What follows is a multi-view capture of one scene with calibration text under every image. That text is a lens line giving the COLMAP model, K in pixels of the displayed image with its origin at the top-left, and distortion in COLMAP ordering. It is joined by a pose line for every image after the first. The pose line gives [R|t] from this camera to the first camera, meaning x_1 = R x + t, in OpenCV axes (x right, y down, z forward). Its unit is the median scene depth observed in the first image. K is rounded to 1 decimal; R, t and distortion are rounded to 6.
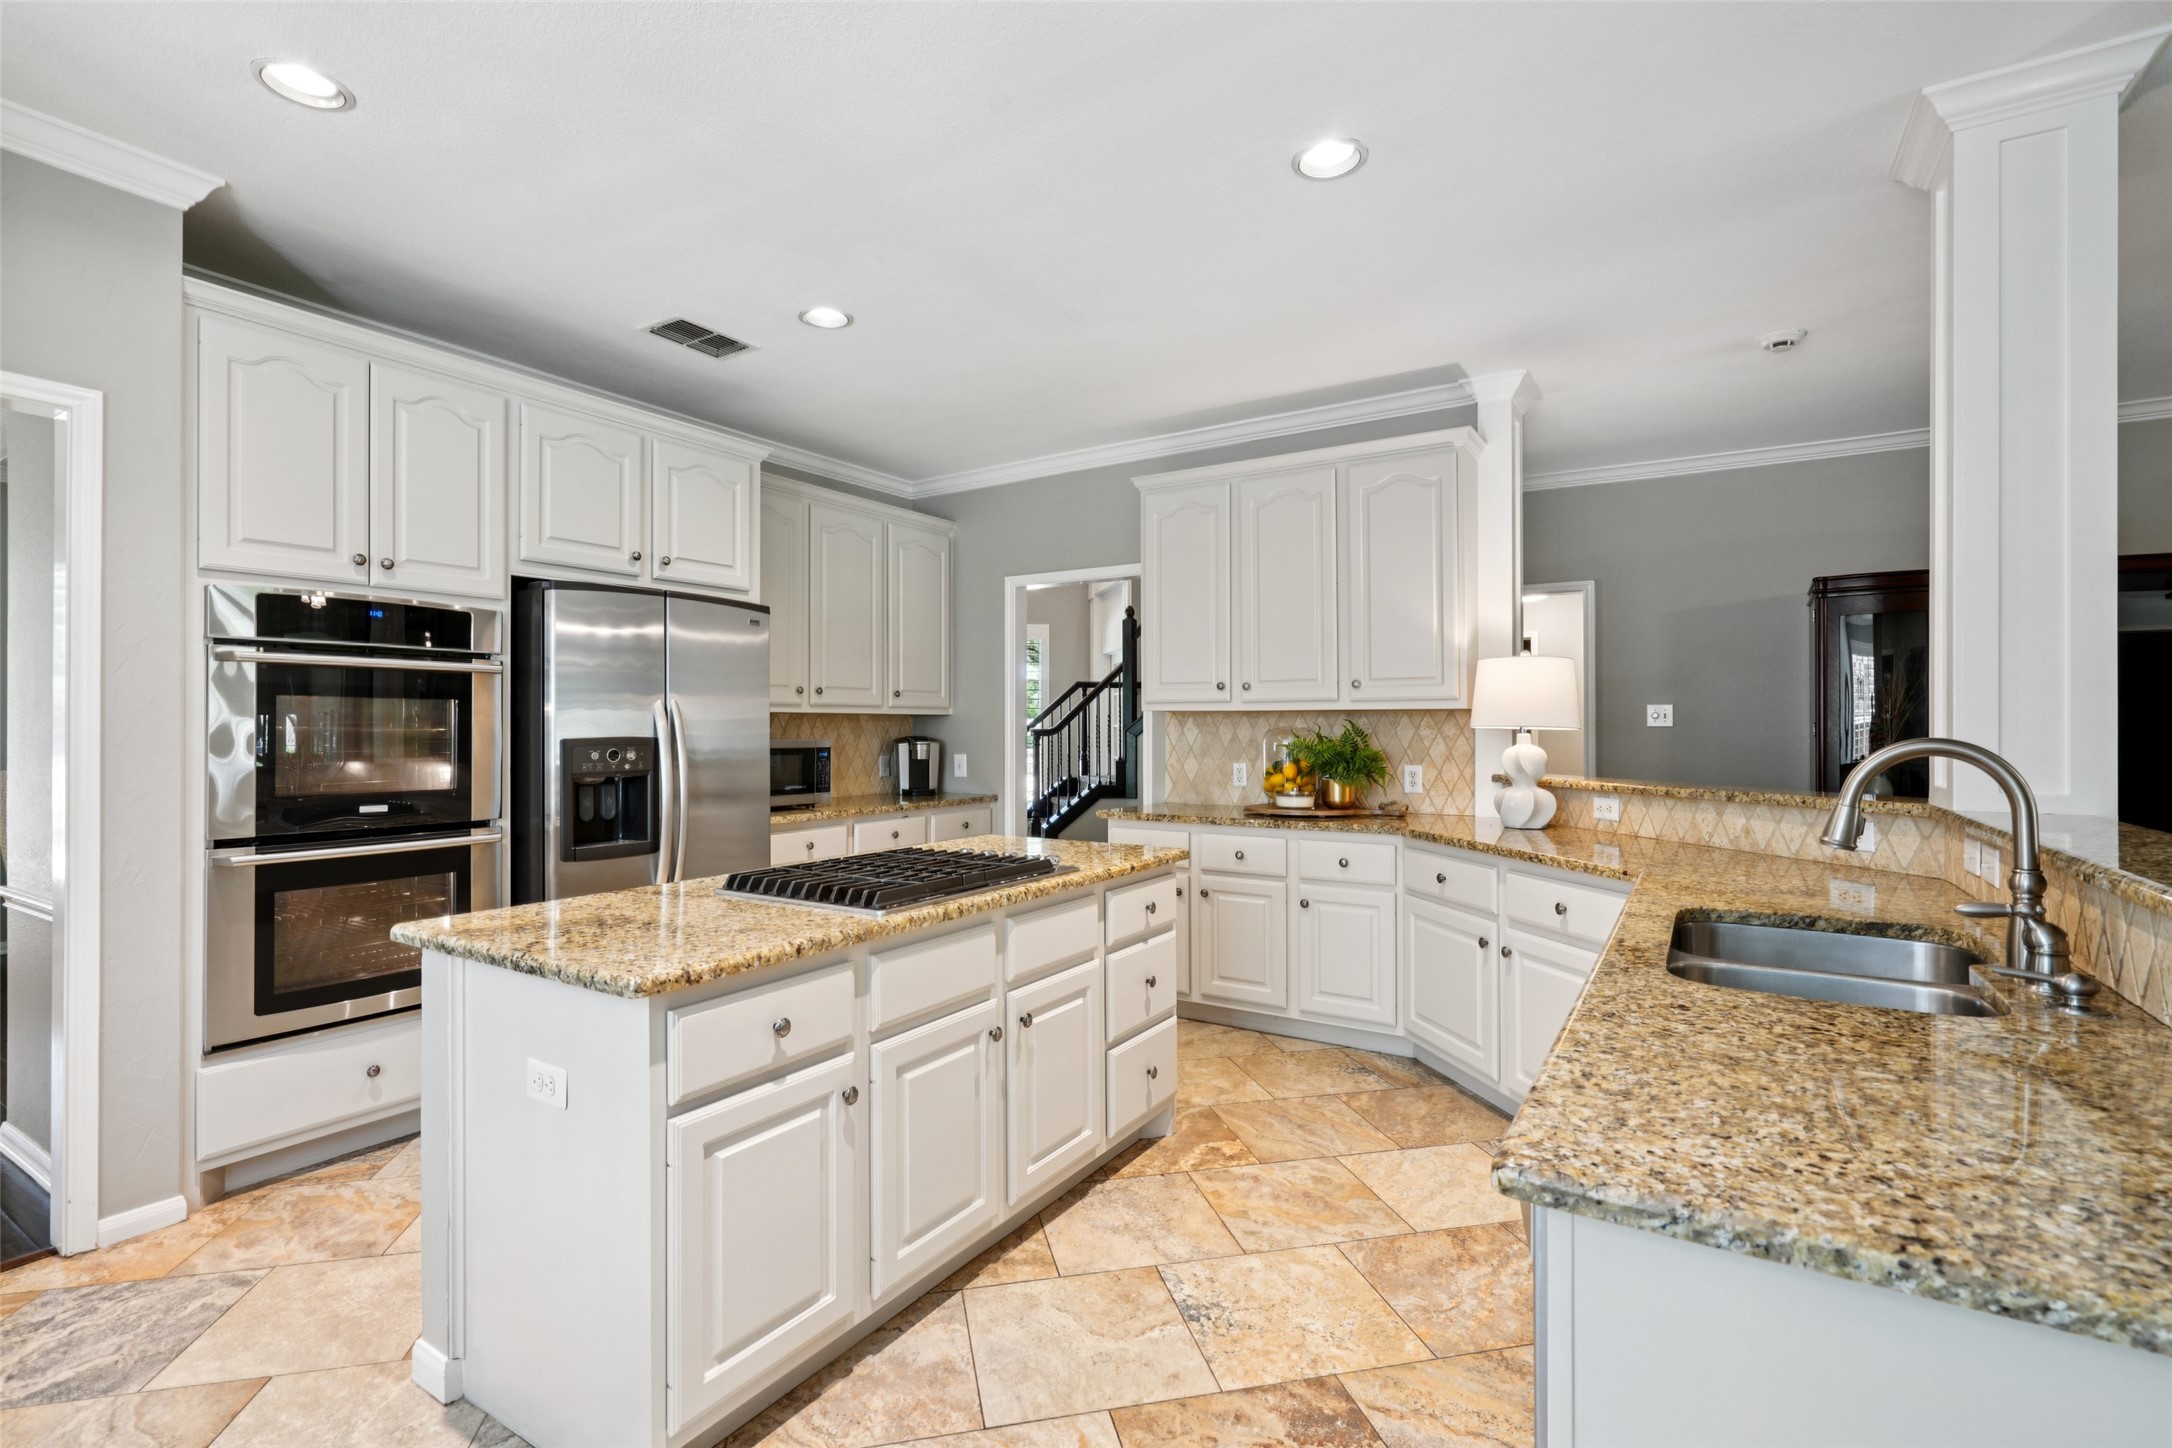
lens RADIAL K [[996.4, 0, 1078.9], [0, 996.4, 713.9], [0, 0, 1]] dist [-0.002380, 0.002116]
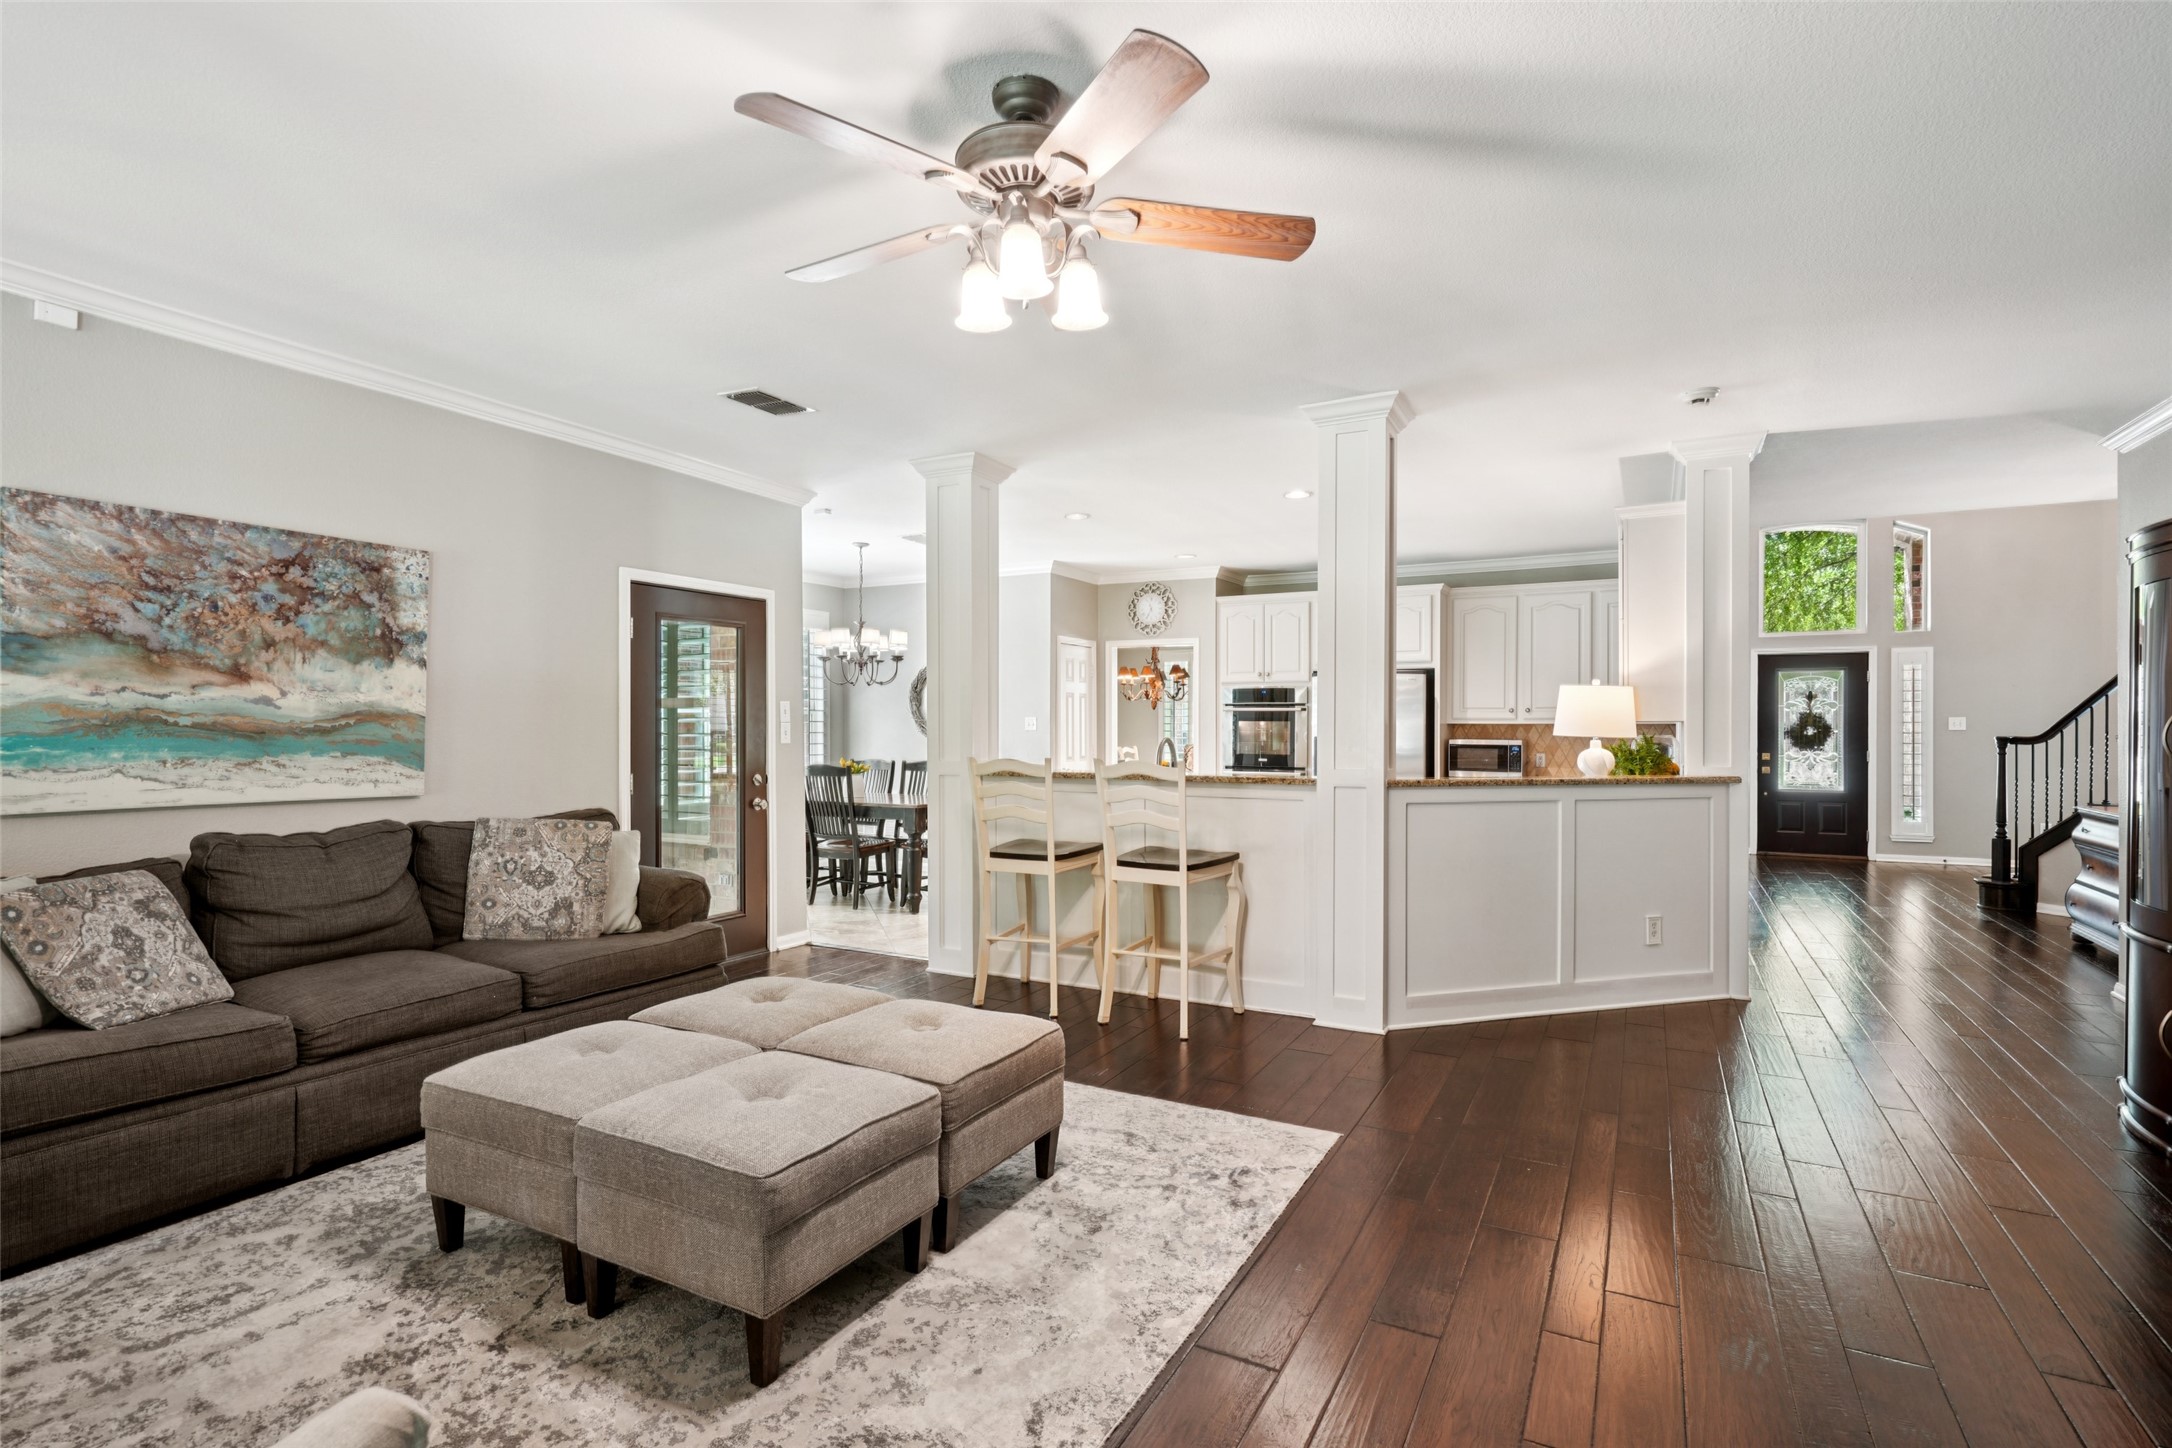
lens RADIAL K [[1035.3, 0, 1087.4], [0, 1035.3, 729.7], [0, 0, 1]] dist [-0.000342, 0.001065]
pose [[0.085216, 0.003683, -0.996356, 1.748289], [0.009171, 0.999948, 0.004481, -0.007820], [0.996320, -0.009519, 0.085178, 0.175410]]
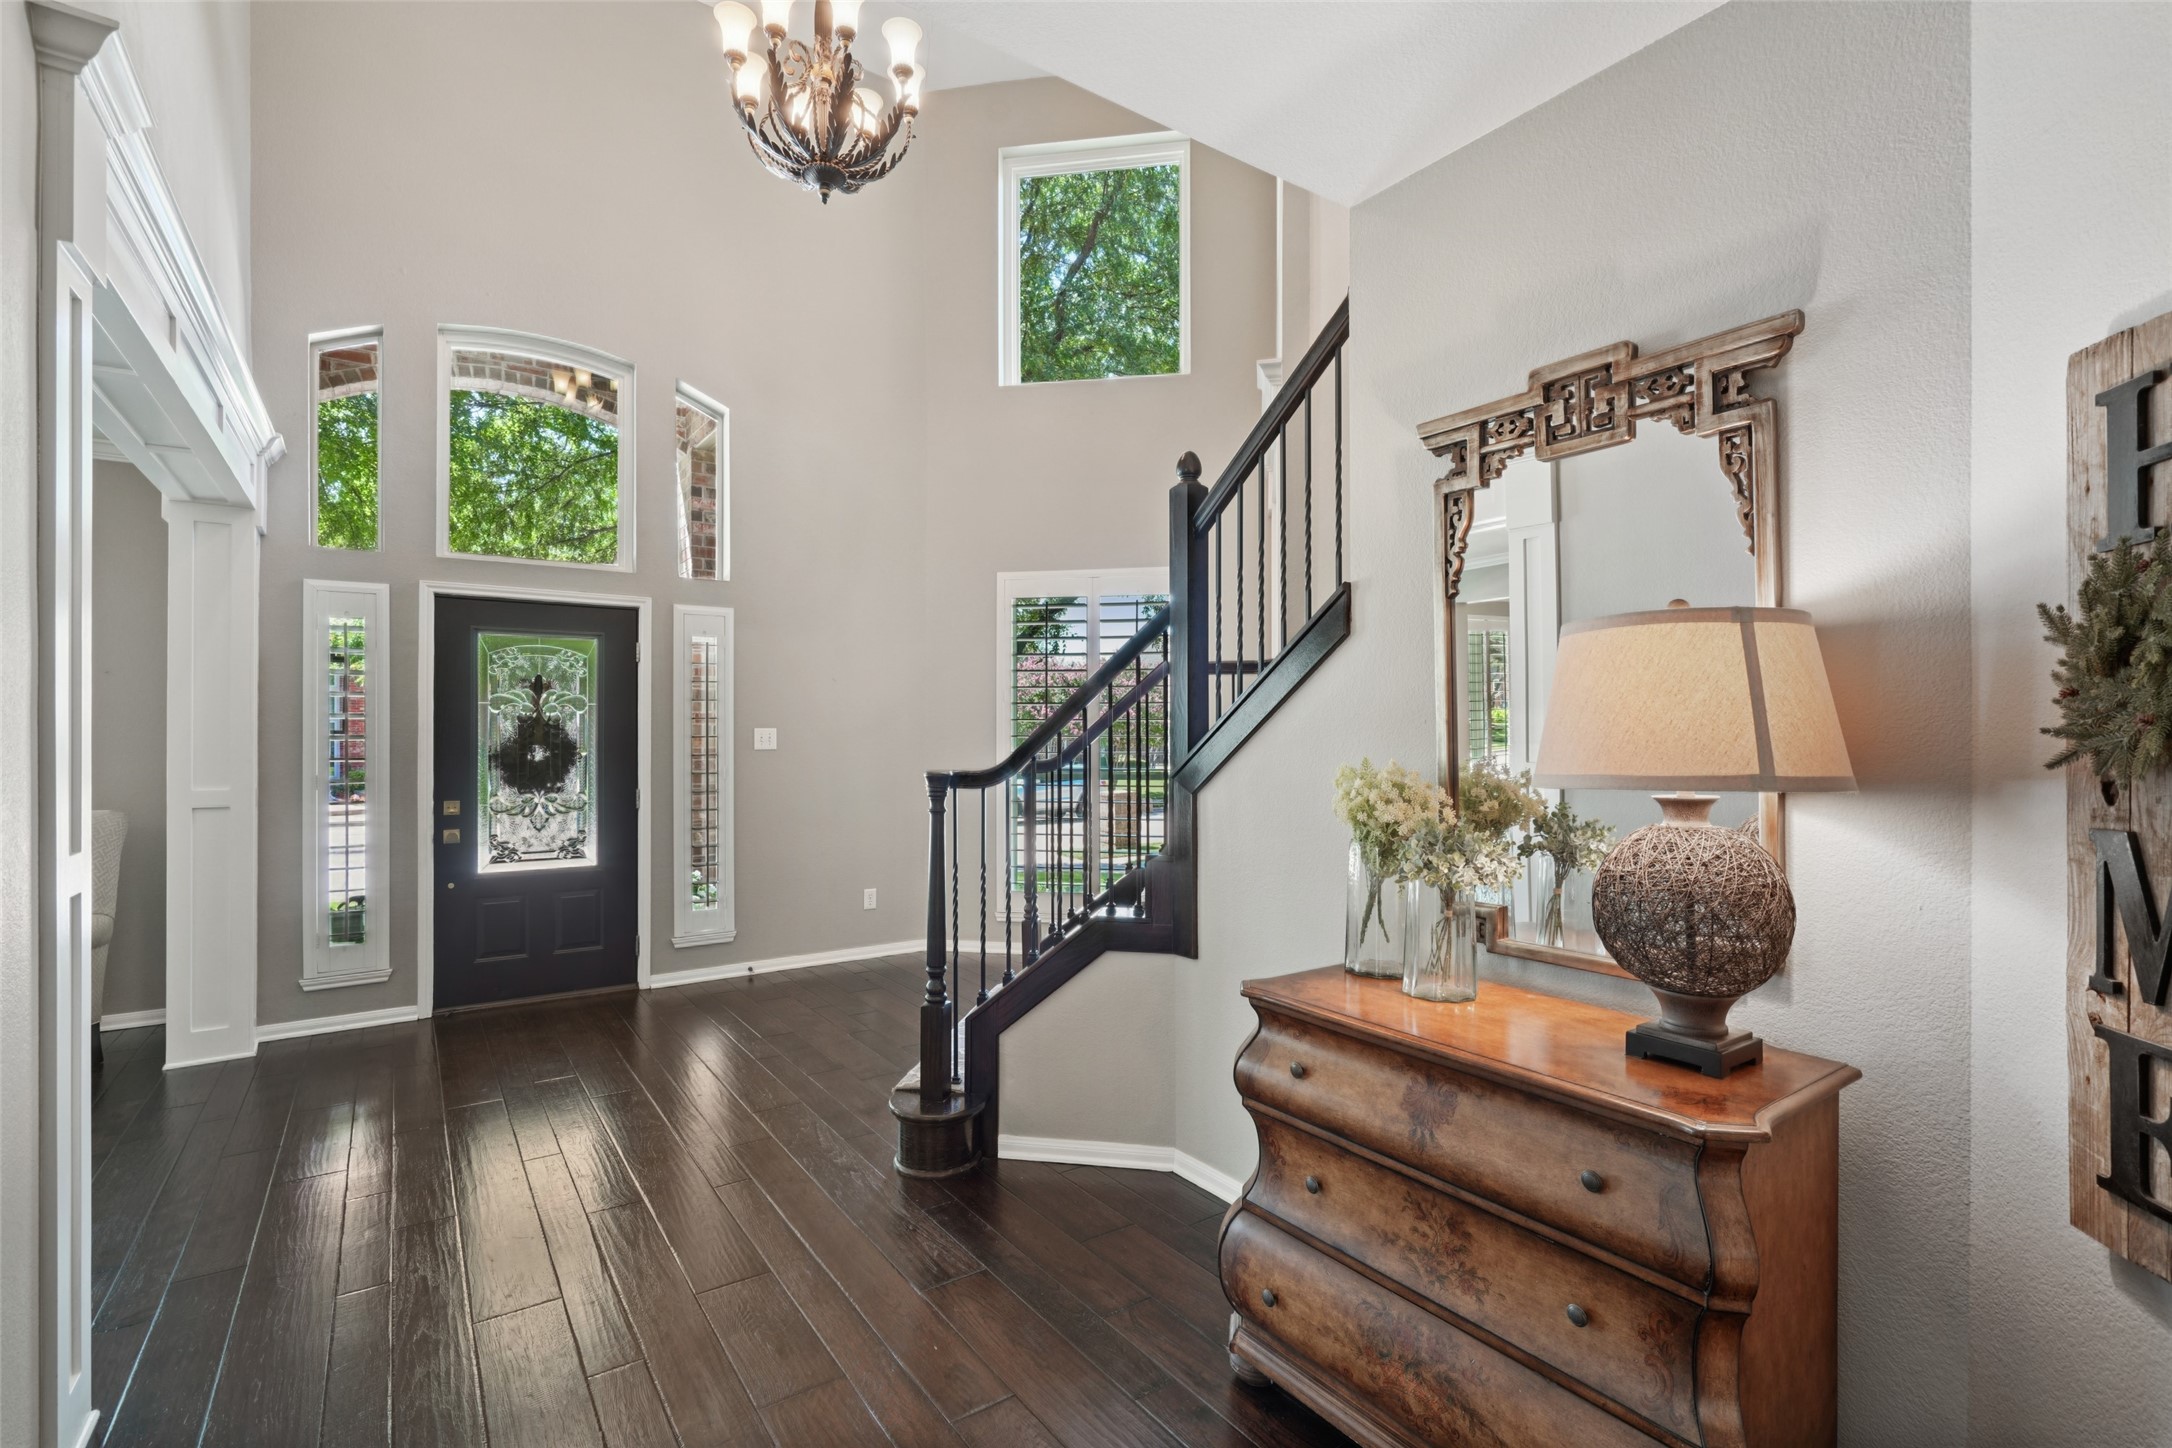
lens RADIAL K [[996.4, 0, 1086.5], [0, 996.4, 728.4], [0, 0, 1]] dist [-0.002380, 0.002116]
pose [[0.927780, -0.004474, -0.373101, 0.344923], [0.005513, 0.999983, 0.001719, -0.006278], [0.373087, -0.003652, 0.927789, 1.363611]]
